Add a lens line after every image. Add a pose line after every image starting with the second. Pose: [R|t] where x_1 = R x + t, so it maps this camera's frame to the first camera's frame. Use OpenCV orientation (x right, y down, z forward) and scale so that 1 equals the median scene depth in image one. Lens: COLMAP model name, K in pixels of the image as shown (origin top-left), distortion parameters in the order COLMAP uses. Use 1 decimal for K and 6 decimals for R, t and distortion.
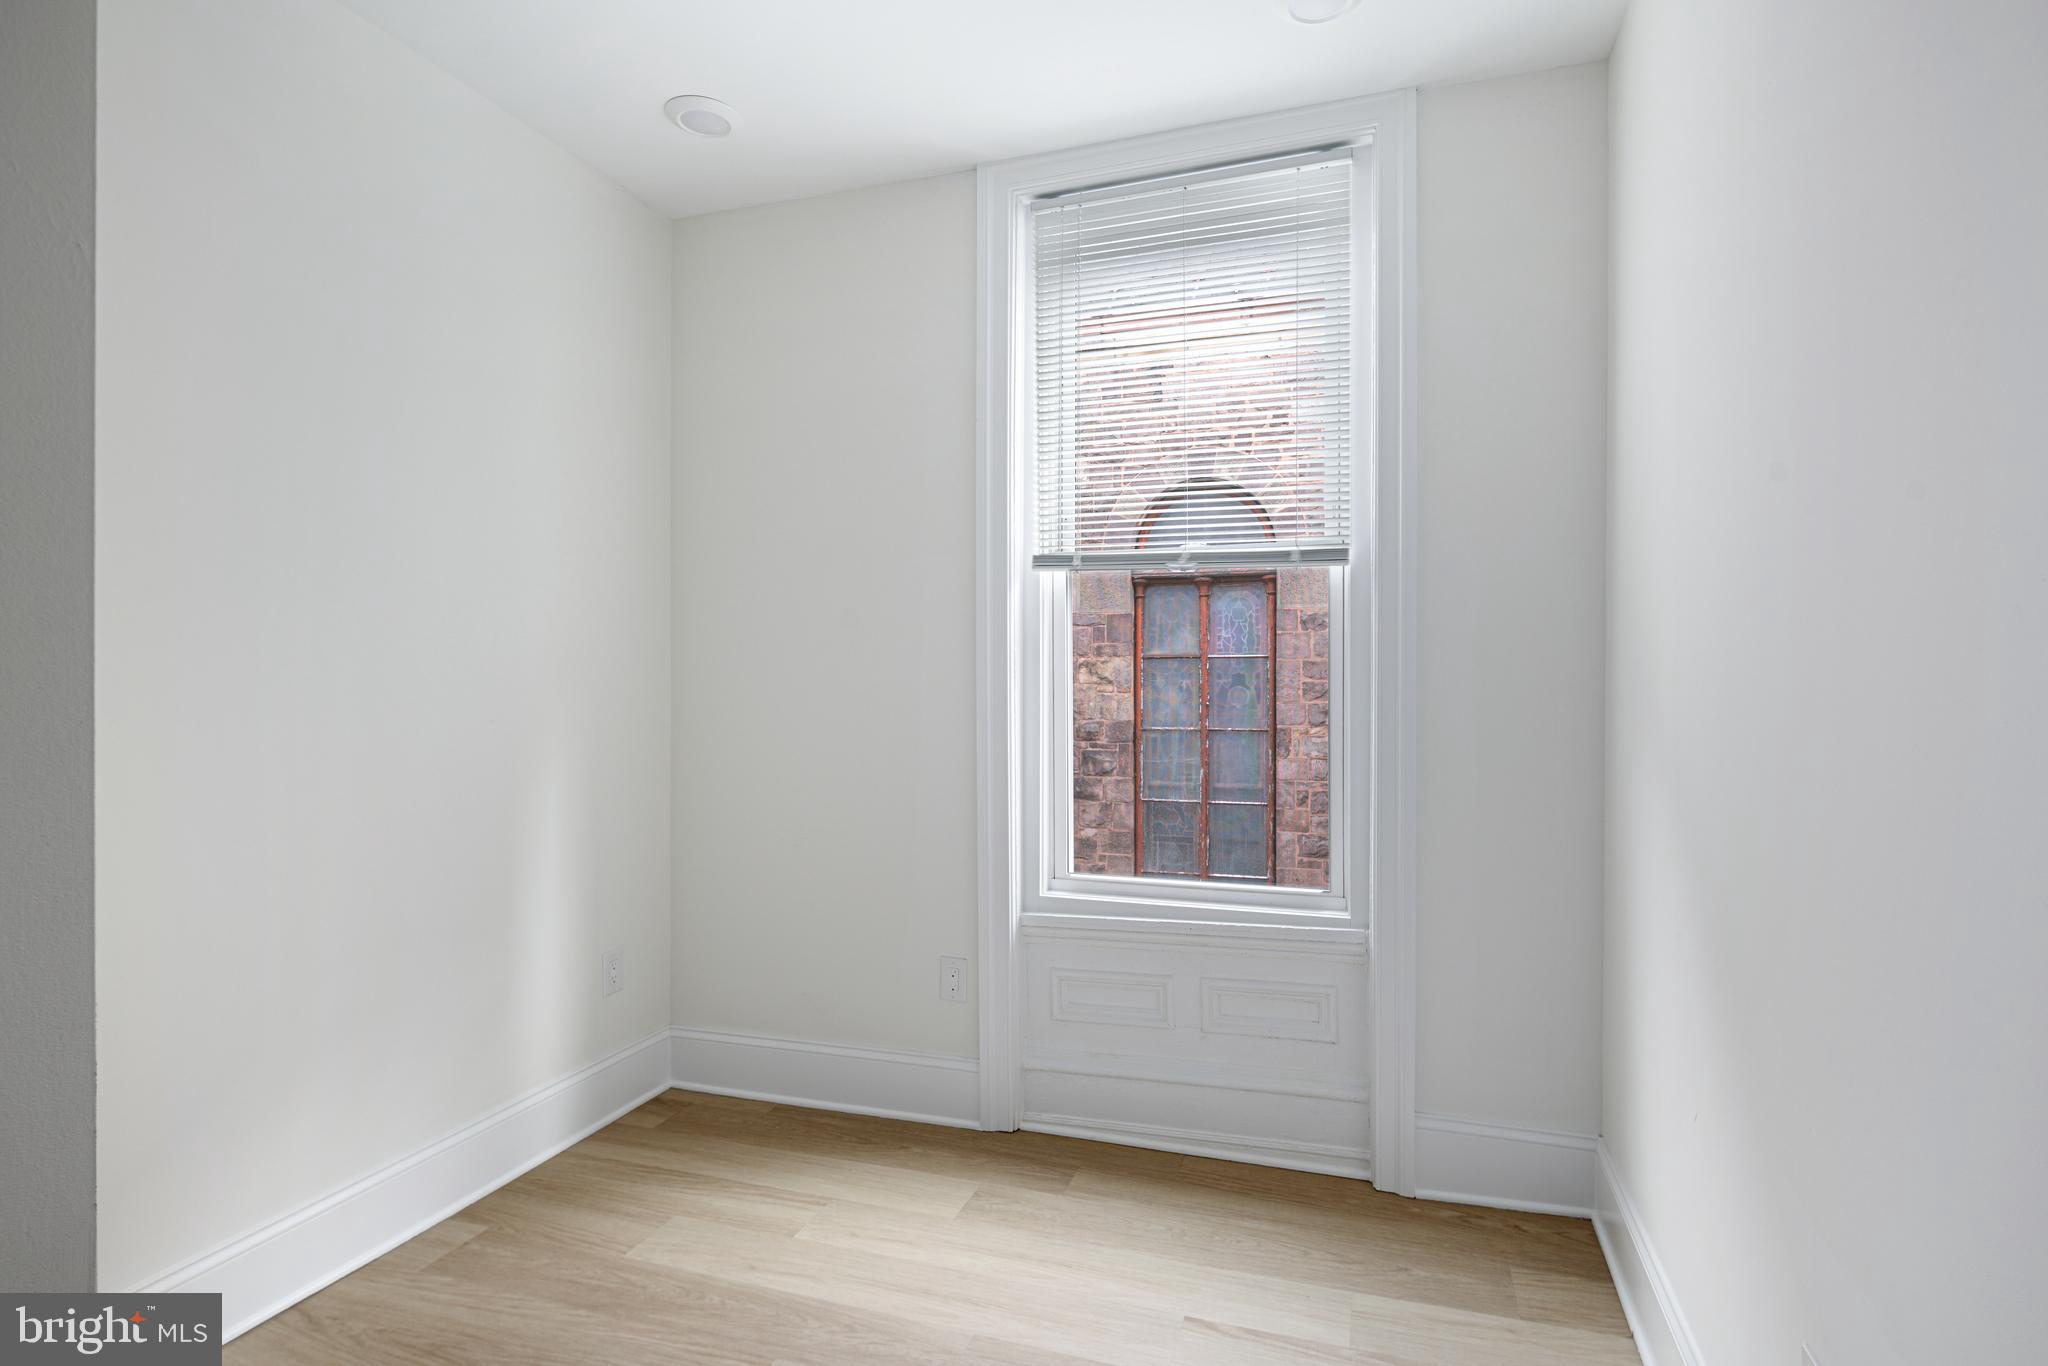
lens RADIAL K [[1033.9, 0, 1028.4], [0, 1033.9, 686.8], [0, 0, 1]] dist [0.037549, 0.000372]
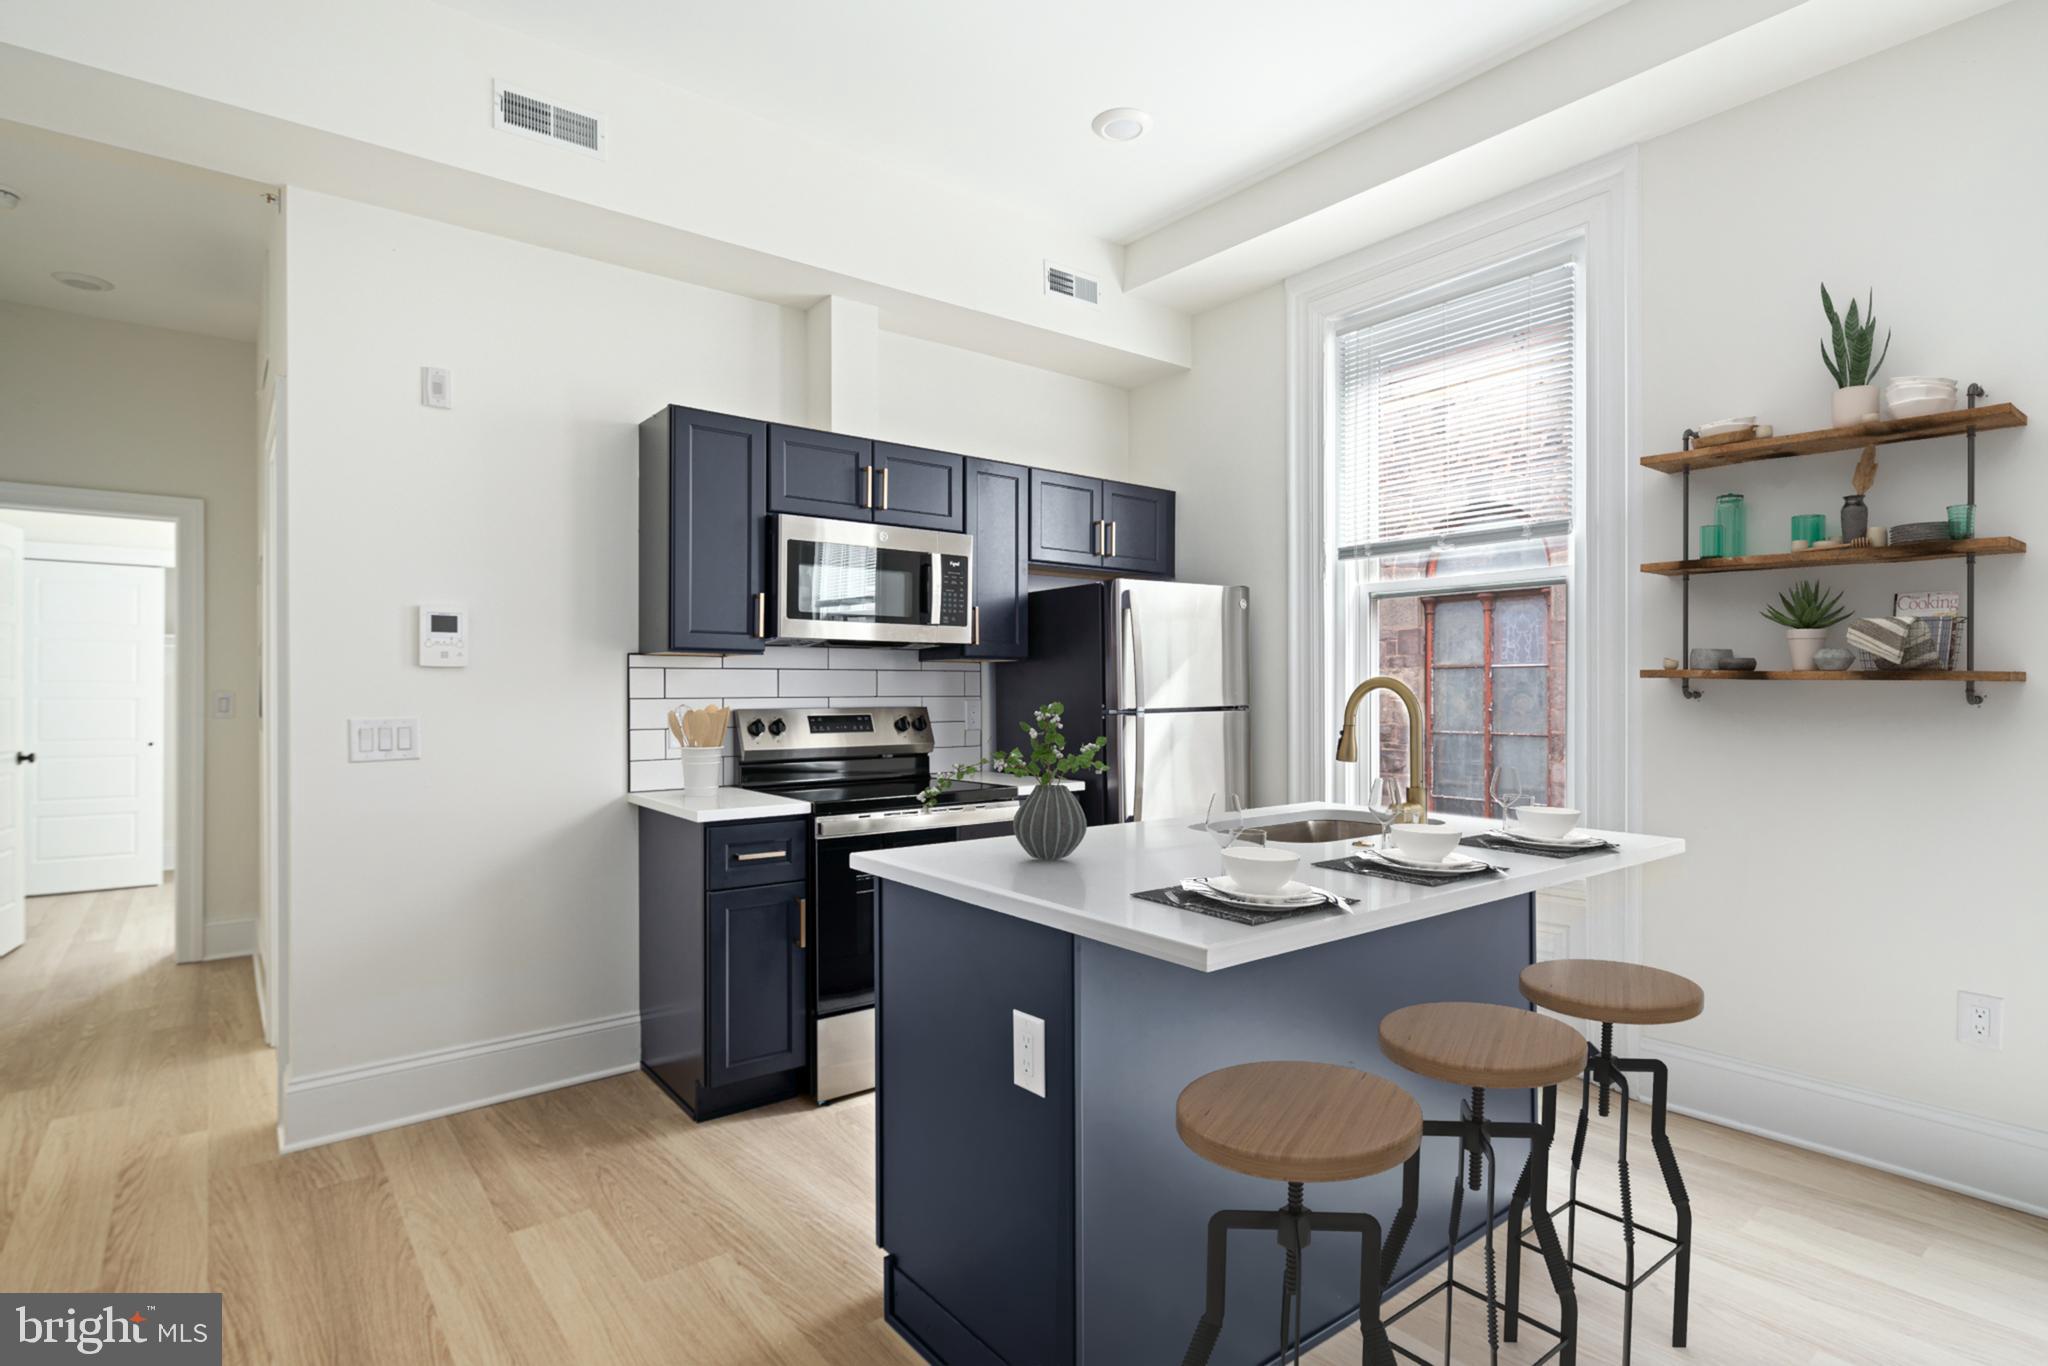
lens RADIAL K [[1033.9, 0, 1033.7], [0, 1033.9, 689.2], [0, 0, 1]] dist [0.037549, 0.000372]
pose [[0.846829, -0.003523, -0.531853, 0.343830], [-0.002705, 0.999937, -0.010931, 0.008002], [0.531858, 0.010696, 0.846766, -0.172553]]
